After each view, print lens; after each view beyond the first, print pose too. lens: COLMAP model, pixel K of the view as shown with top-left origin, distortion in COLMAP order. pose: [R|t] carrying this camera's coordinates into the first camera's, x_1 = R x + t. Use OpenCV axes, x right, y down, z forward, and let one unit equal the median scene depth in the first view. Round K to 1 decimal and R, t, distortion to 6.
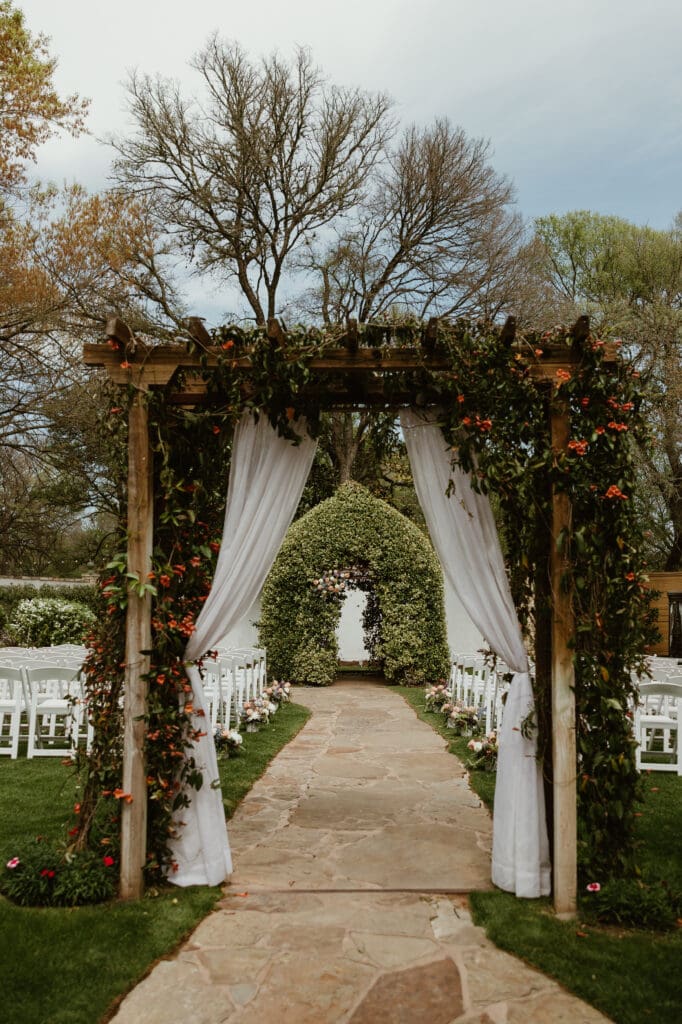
lens RADIAL K [[1072.0, 0, 418.0], [0, 1072.0, 510.5], [0, 0, 1]] dist [-0.003169, -0.001228]
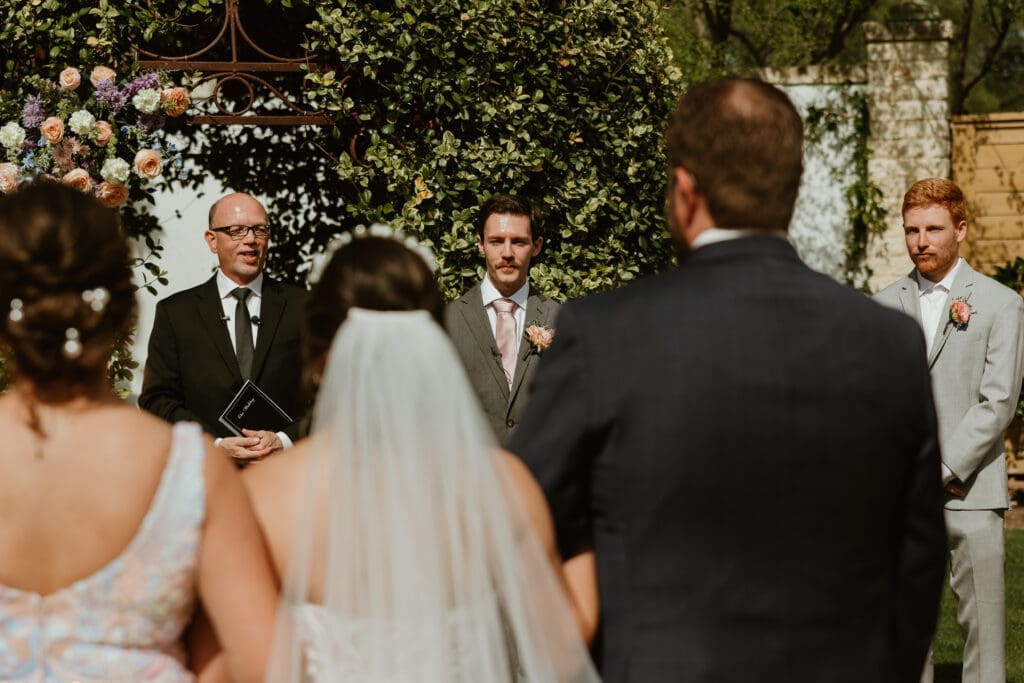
lens RADIAL K [[2167.5, 0, 510.1], [0, 2167.5, 373.3], [0, 0, 1]] dist [0.053950, -0.381859]
pose [[0.992924, -0.020885, 0.116898, -0.053775], [0.001550, 0.986607, 0.163108, 0.046758], [-0.118739, -0.161773, 0.979658, 0.651062]]
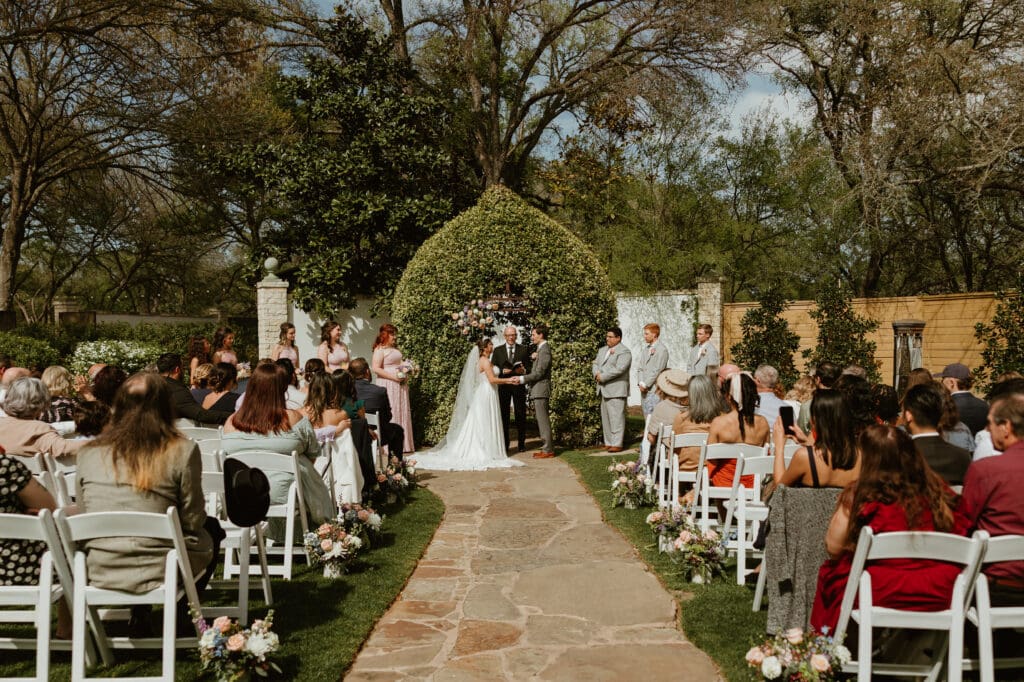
lens RADIAL K [[948.4, 0, 535.8], [0, 948.4, 364.9], [0, 0, 1]] dist [-0.013133, -0.005787]
pose [[0.999518, -0.011391, -0.028880, -0.017475], [0.014833, 0.992430, 0.121913, 0.019316], [0.027273, -0.122282, 0.992121, 0.313158]]
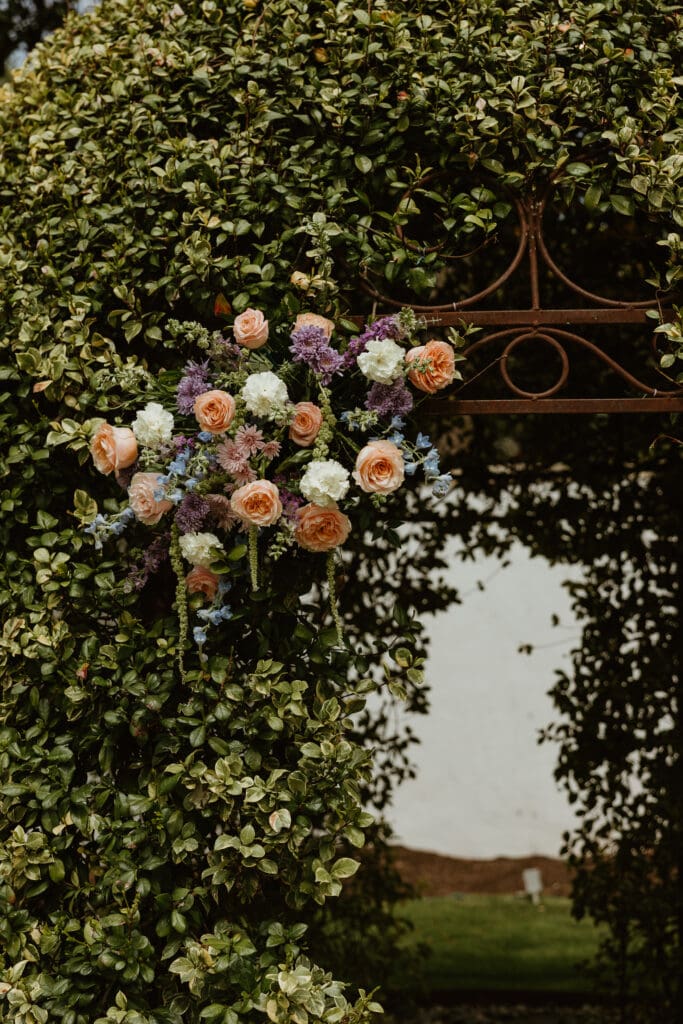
lens RADIAL K [[1334.5, 0, 341.5], [0, 1334.5, 512.0], [0, 0, 1]] dist [-0.006720, -0.000360]
pose [[0.986257, -0.029941, -0.162482, -0.054045], [0.032533, 0.999382, 0.013315, 0.069728], [0.161983, -0.018418, 0.986622, 0.860330]]
